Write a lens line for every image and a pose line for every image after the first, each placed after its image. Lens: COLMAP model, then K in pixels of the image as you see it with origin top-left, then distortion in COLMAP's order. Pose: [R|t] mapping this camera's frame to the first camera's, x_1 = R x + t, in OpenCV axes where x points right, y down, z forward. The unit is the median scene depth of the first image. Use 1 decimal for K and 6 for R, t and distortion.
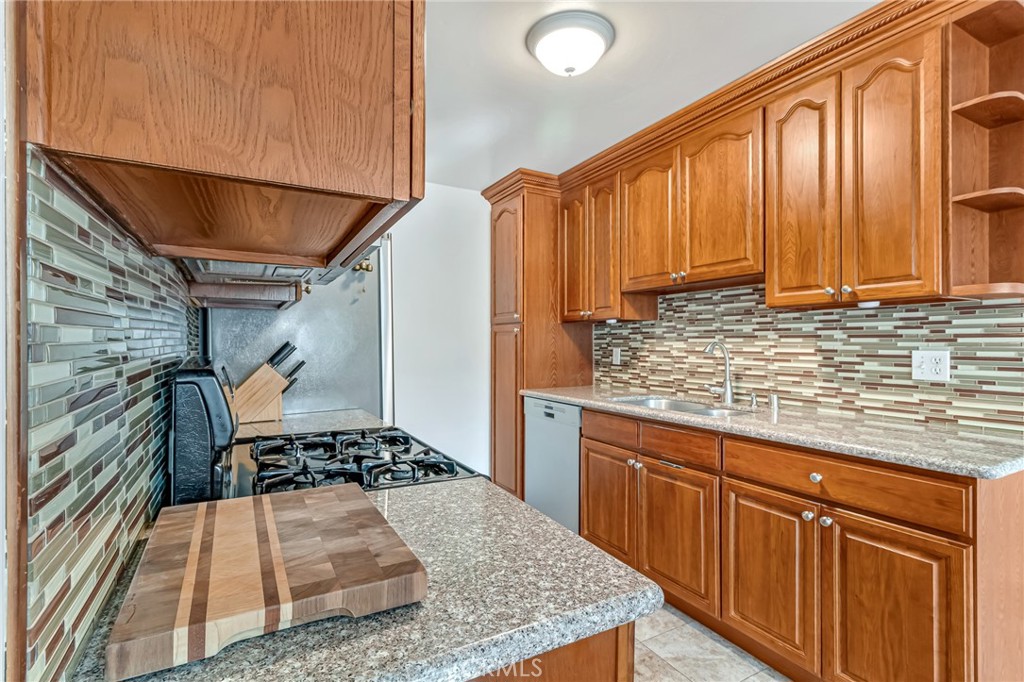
lens RADIAL K [[475.5, 0, 512.0], [0, 475.5, 341.0], [0, 0, 1]] dist [0.007132, -0.000068]
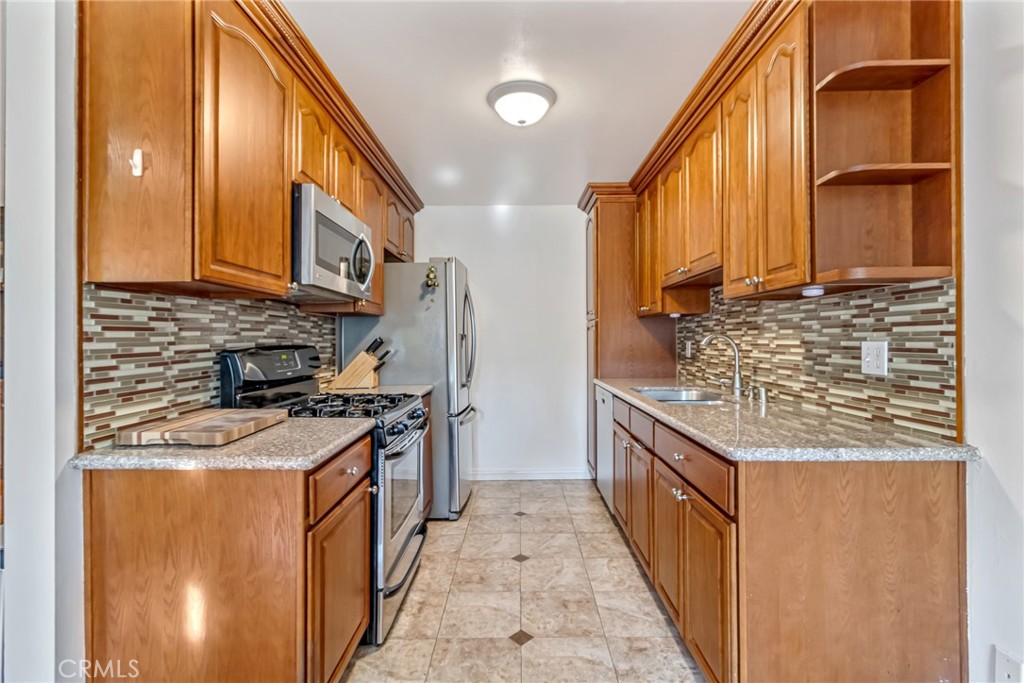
lens RADIAL K [[464.0, 0, 515.3], [0, 464.0, 336.0], [0, 0, 1]] dist [0.002702, 0.000042]
pose [[0.870858, -0.009057, -0.491452, 0.641490], [0.008248, 0.999959, -0.003813, 0.006895], [0.491466, -0.000733, 0.870896, -0.082442]]
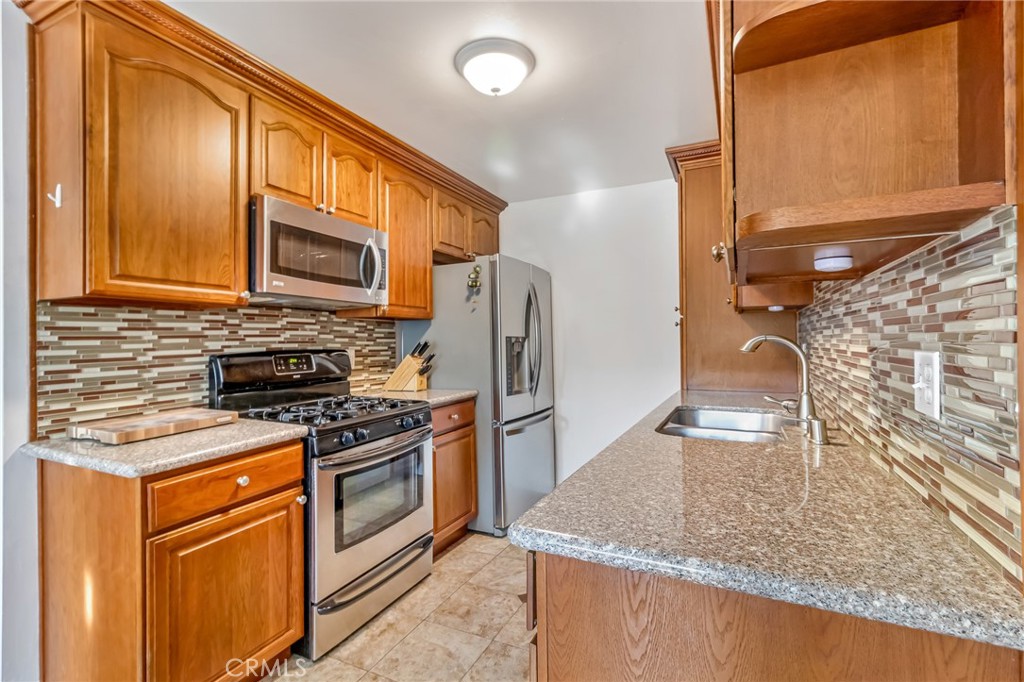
lens RADIAL K [[462.0, 0, 515.1], [0, 462.0, 334.4], [0, 0, 1]] dist [0.012970, -0.000095]
pose [[0.582783, -0.018465, -0.812418, 0.903730], [0.015111, 0.999815, -0.011884, 0.003317], [0.812488, -0.005351, 0.582954, 0.370402]]
